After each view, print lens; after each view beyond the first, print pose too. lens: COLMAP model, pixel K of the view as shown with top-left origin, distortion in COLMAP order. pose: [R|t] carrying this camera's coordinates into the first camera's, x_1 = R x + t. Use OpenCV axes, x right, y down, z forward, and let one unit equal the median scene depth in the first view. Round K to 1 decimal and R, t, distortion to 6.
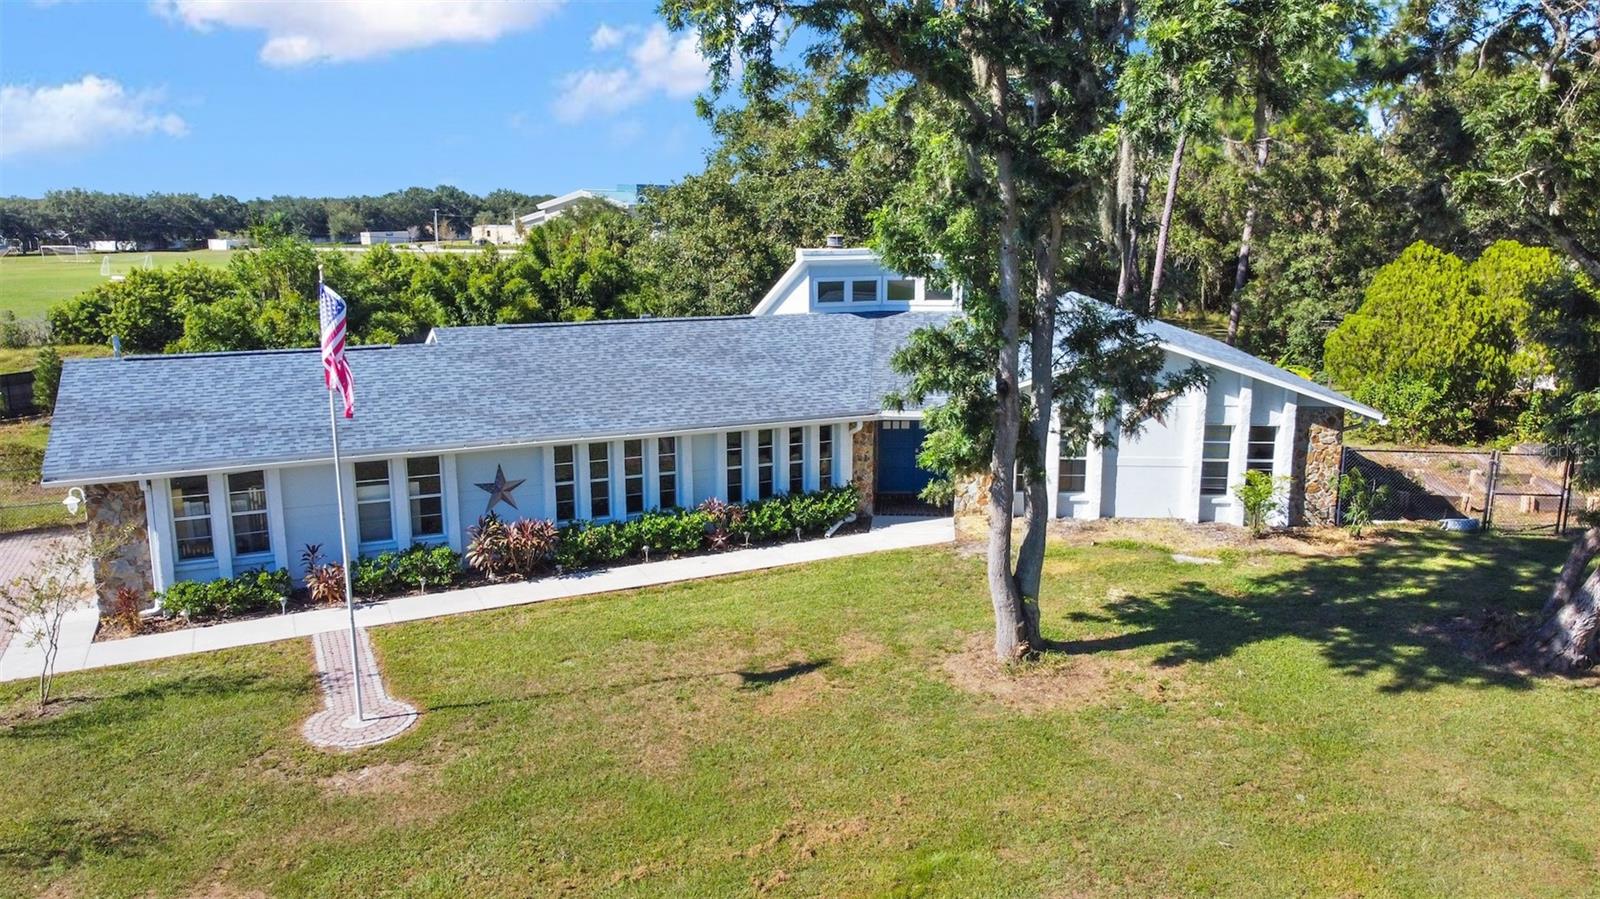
lens RADIAL K [[1218.0, 0, 793.9], [0, 1218.0, 452.7], [0, 0, 1]] dist [-0.007575, -0.008320]
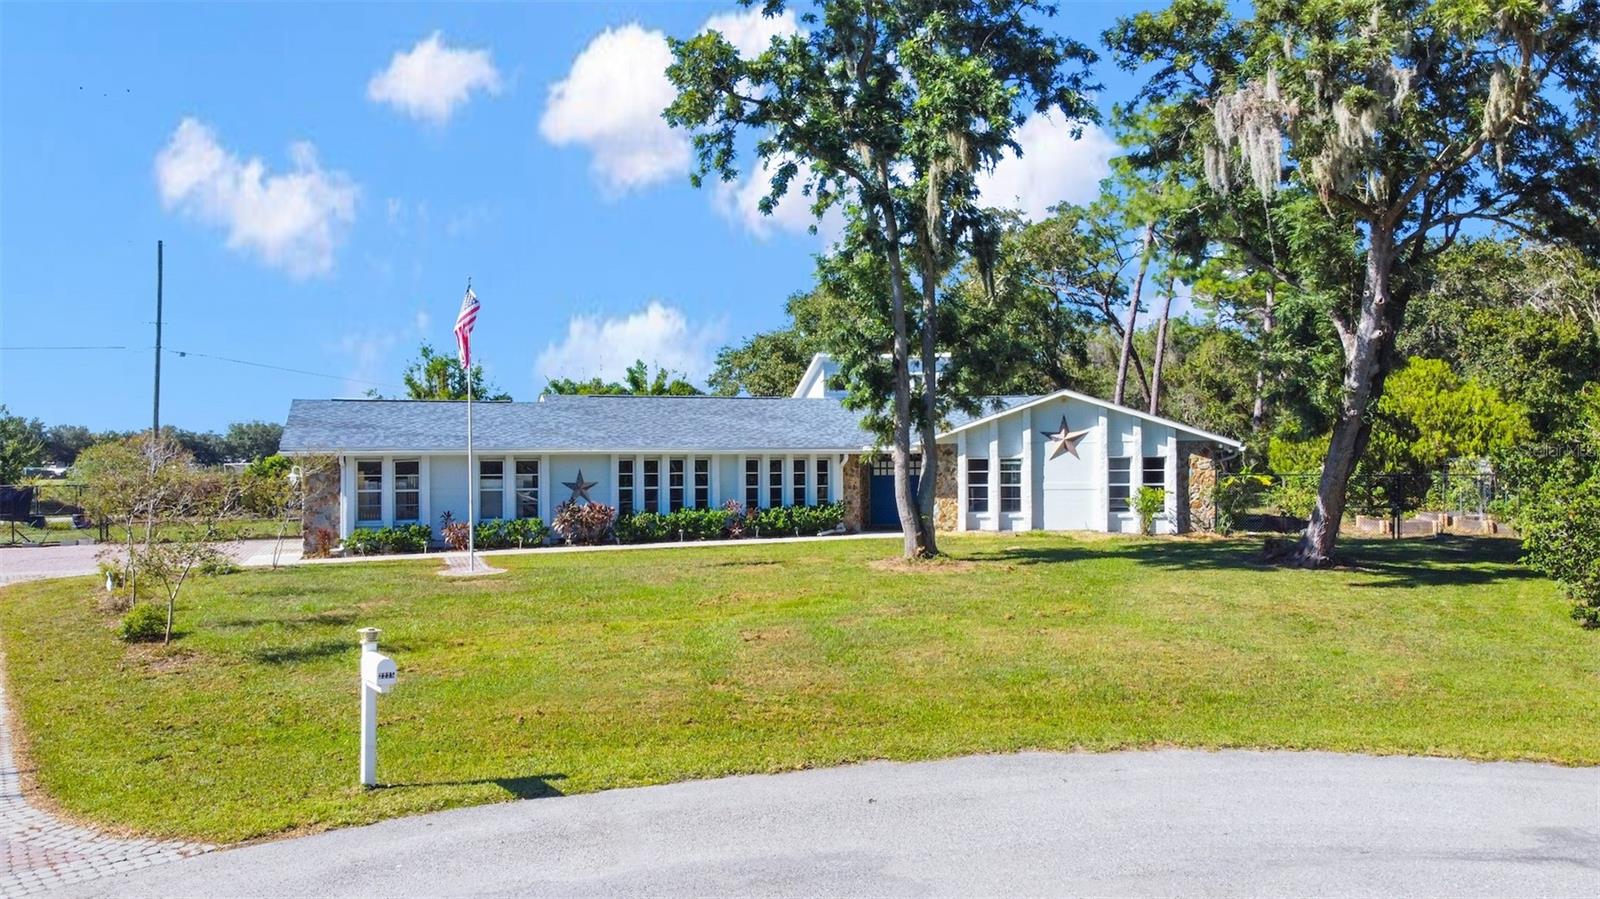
lens RADIAL K [[1218.0, 0, 793.9], [0, 1218.0, 452.7], [0, 0, 1]] dist [-0.007575, -0.008320]
pose [[0.994789, -0.003125, -0.101911, 0.141206], [-0.017547, 0.979369, -0.201317, 0.258096], [0.100438, 0.202056, 0.974210, -0.335046]]
